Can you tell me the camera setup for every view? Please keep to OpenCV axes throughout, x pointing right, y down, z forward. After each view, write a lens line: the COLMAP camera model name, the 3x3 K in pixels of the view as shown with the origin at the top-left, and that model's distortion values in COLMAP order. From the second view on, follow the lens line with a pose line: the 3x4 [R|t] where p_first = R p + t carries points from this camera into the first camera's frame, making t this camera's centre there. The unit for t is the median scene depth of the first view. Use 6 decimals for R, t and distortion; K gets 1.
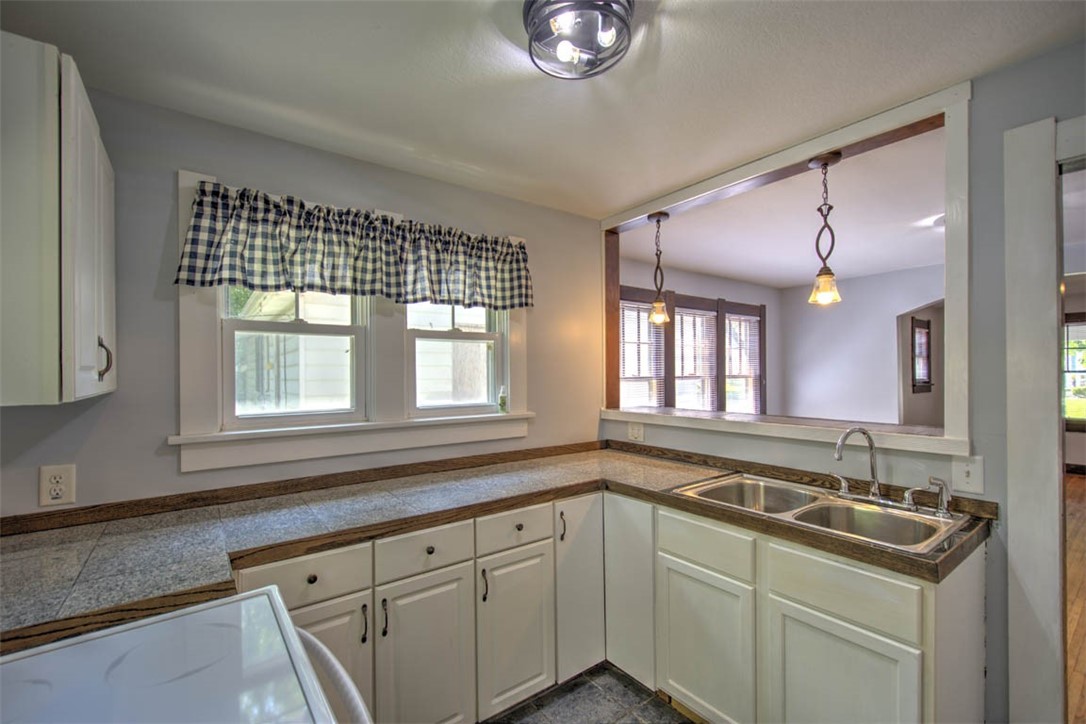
lens RADIAL K [[465.6, 0, 537.2], [0, 465.6, 371.3], [0, 0, 1]] dist [0.000250, -0.002500]
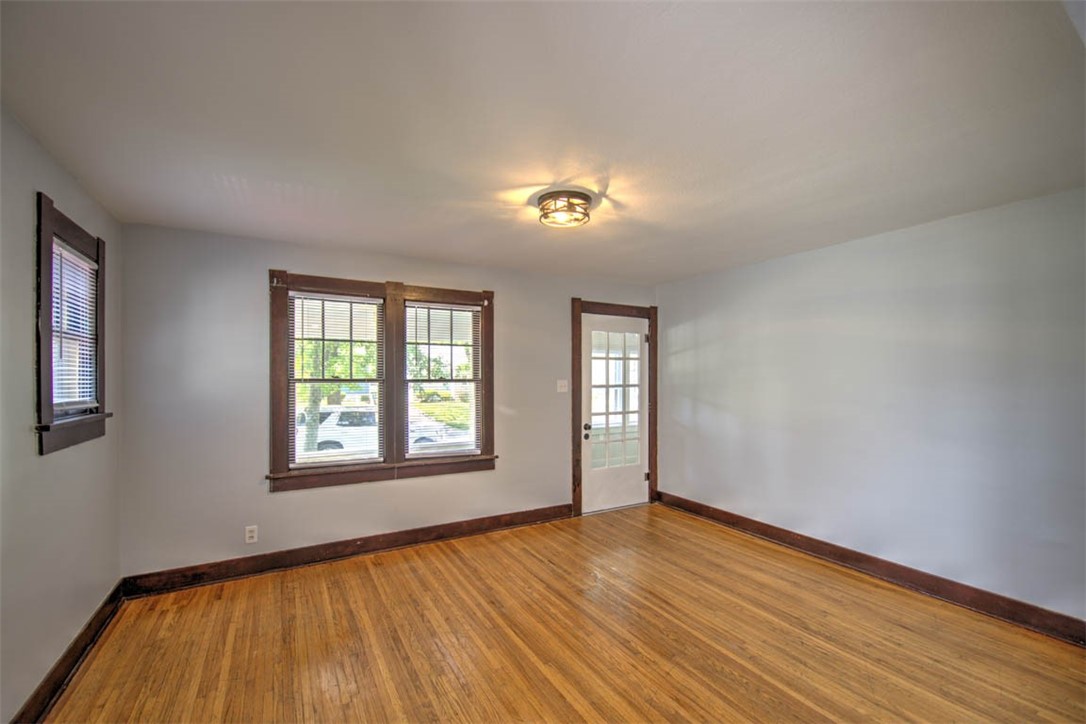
lens RADIAL K [[465.6, 0, 536.9], [0, 465.6, 375.5], [0, 0, 1]] dist [0.000250, -0.002500]
pose [[0.120218, 0.010709, 0.992690, 1.192478], [-0.004172, 0.999938, -0.010281, -0.002426], [-0.992739, -0.002906, 0.120255, 1.404694]]
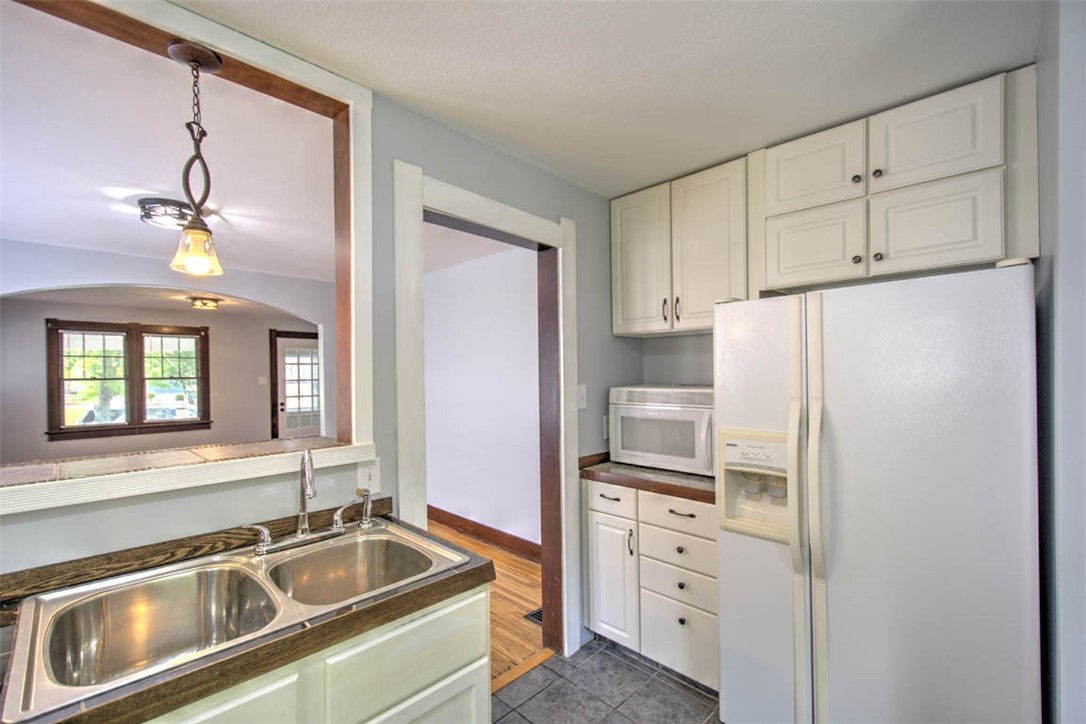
lens RADIAL K [[465.6, 0, 543.3], [0, 465.6, 374.4], [0, 0, 1]] dist [0.000250, -0.002500]
pose [[-0.164450, 0.004536, 0.986375, -0.072052], [0.008291, 0.999960, -0.003216, 0.001723], [-0.986351, 0.007649, -0.164481, 0.416096]]
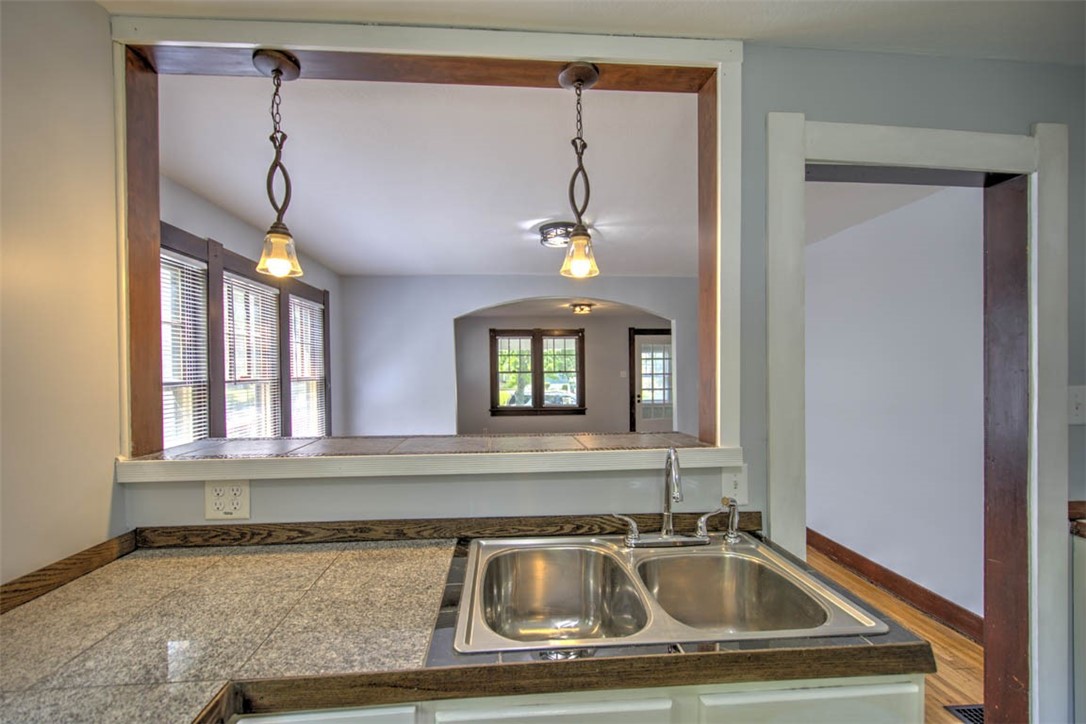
lens RADIAL K [[465.6, 0, 536.8], [0, 465.6, 378.7], [0, 0, 1]] dist [0.000250, -0.002500]
pose [[0.529356, -0.013581, 0.848291, -0.018816], [0.003136, 0.999896, 0.014051, 0.000986], [-0.848394, -0.004777, 0.529344, 0.447527]]
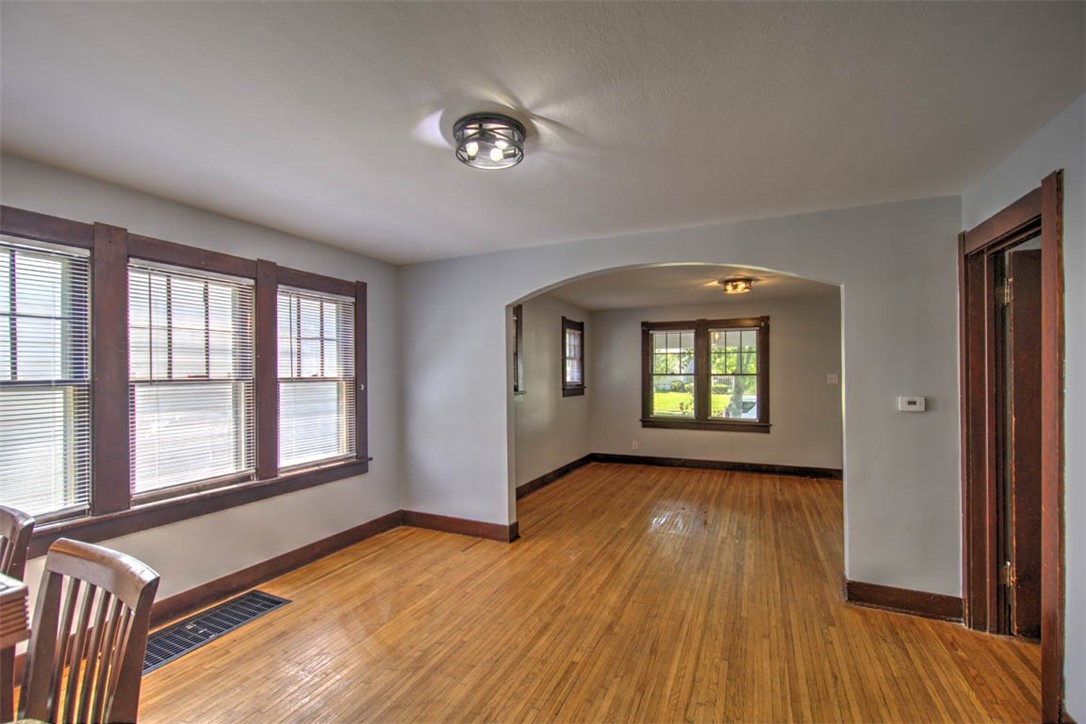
lens RADIAL K [[465.6, 0, 545.3], [0, 465.6, 369.7], [0, 0, 1]] dist [0.000250, -0.002500]
pose [[0.872125, 0.008710, 0.489205, 0.658036], [-0.004869, 0.999947, -0.009124, 0.000237], [-0.489259, 0.005576, 0.872121, 0.384932]]
